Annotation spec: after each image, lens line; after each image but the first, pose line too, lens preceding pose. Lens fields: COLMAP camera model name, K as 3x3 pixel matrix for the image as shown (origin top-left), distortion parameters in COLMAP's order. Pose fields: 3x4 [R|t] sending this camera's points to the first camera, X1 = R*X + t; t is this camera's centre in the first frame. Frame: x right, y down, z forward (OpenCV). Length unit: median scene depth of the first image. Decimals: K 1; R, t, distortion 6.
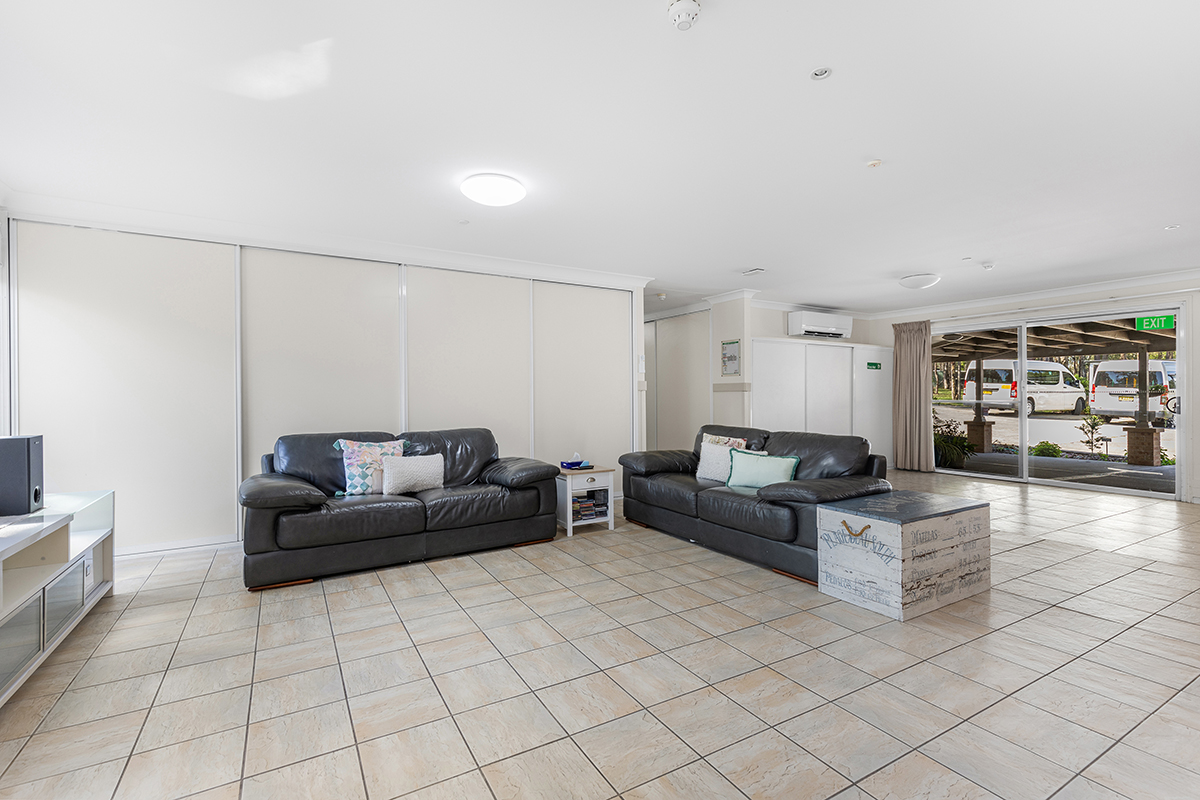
lens RADIAL K [[548.0, 0, 593.7], [0, 548.0, 393.4], [0, 0, 1]] dist [0.010423, -0.000802]
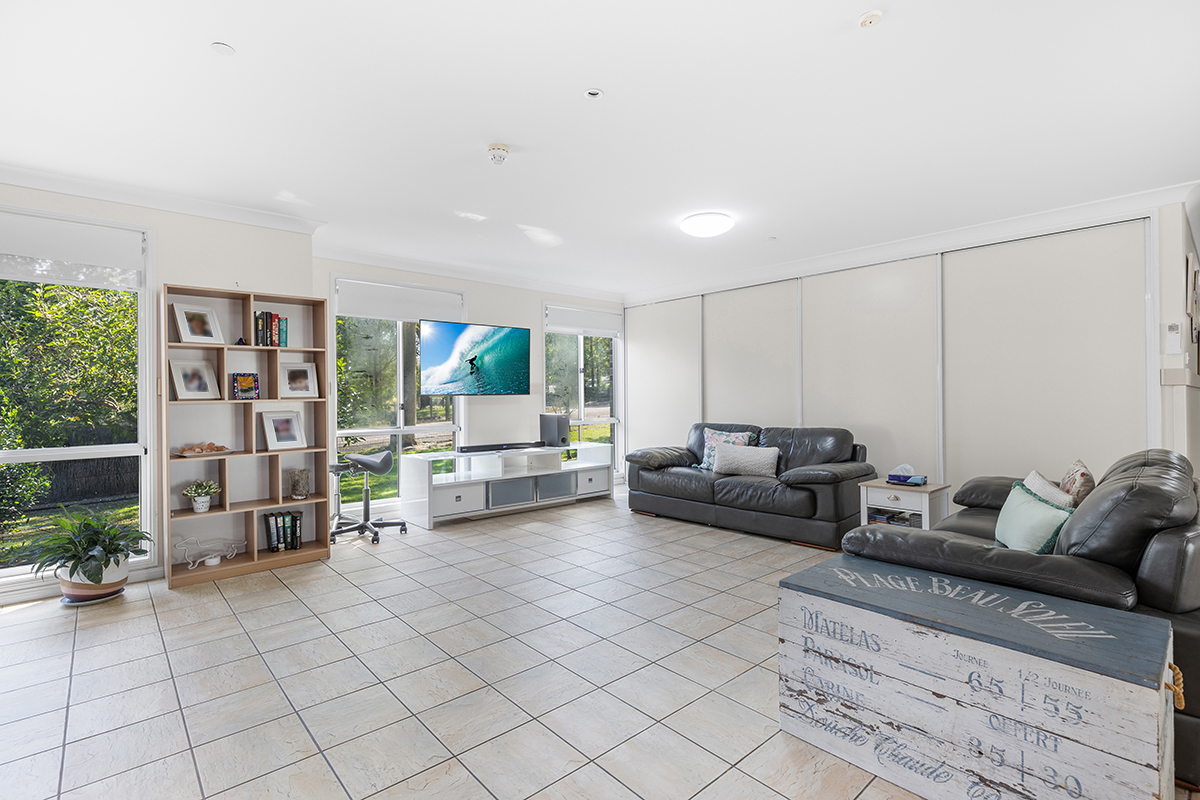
lens RADIAL K [[548.0, 0, 588.7], [0, 548.0, 401.0], [0, 0, 1]] dist [0.010423, -0.000802]
pose [[0.196174, 0.008855, -0.980529, 1.004253], [0.003691, 0.999945, 0.009769, 0.001926], [0.980562, -0.005536, 0.196131, 0.543153]]
